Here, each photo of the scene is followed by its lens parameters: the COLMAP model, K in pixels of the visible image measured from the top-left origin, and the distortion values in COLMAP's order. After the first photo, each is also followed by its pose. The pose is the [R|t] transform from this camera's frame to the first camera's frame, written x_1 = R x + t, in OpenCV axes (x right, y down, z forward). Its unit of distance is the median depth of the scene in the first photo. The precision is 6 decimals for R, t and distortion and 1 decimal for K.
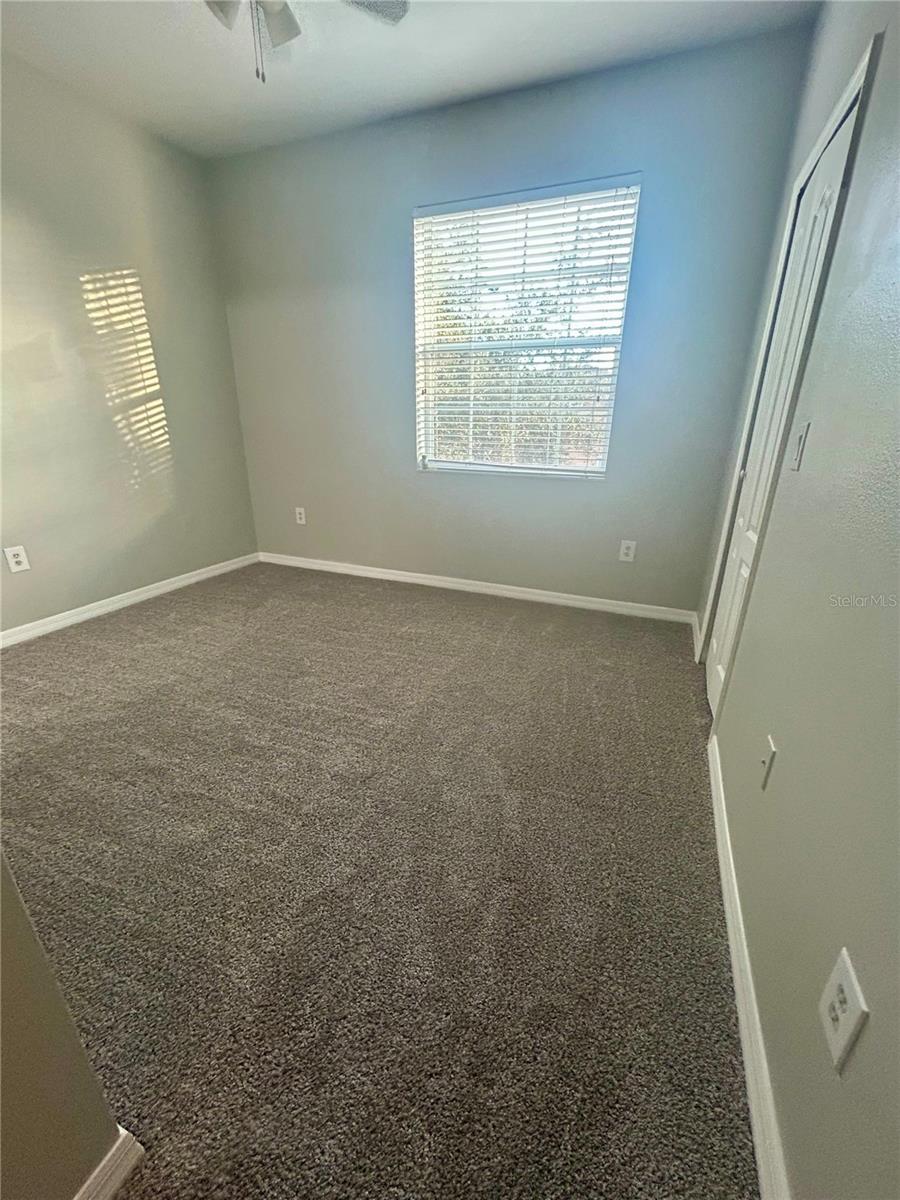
lens RADIAL K [[484.8, 0, 455.0], [0, 484.8, 599.7], [0, 0, 1]] dist [0.000510, 0.000065]
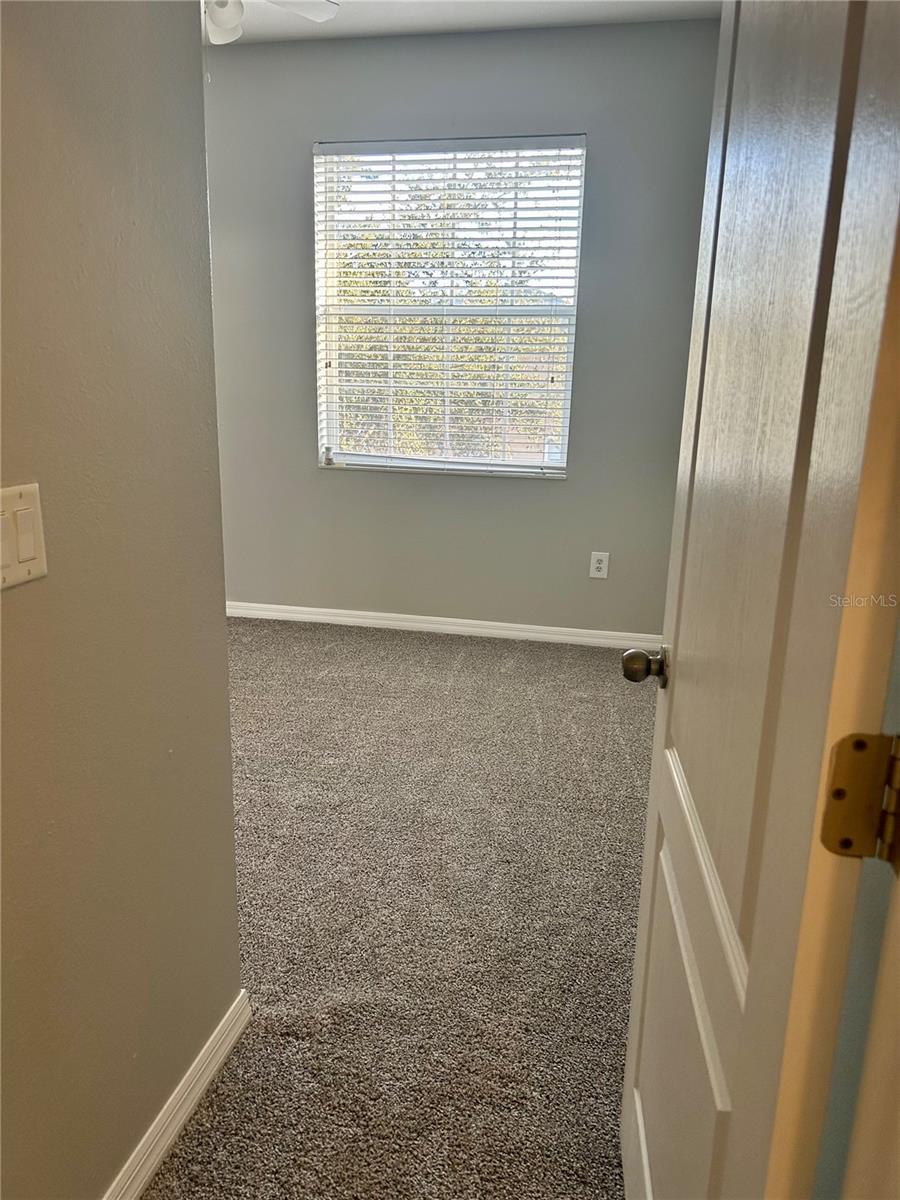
lens RADIAL K [[903.8, 0, 450.0], [0, 903.8, 600.0], [0, 0, 1]] dist [0.055963, -0.066264]
pose [[0.984713, -0.031810, 0.171255, -0.141224], [0.050104, 0.993358, -0.103584, 0.098582], [-0.166823, 0.110581, 0.979766, -0.407520]]
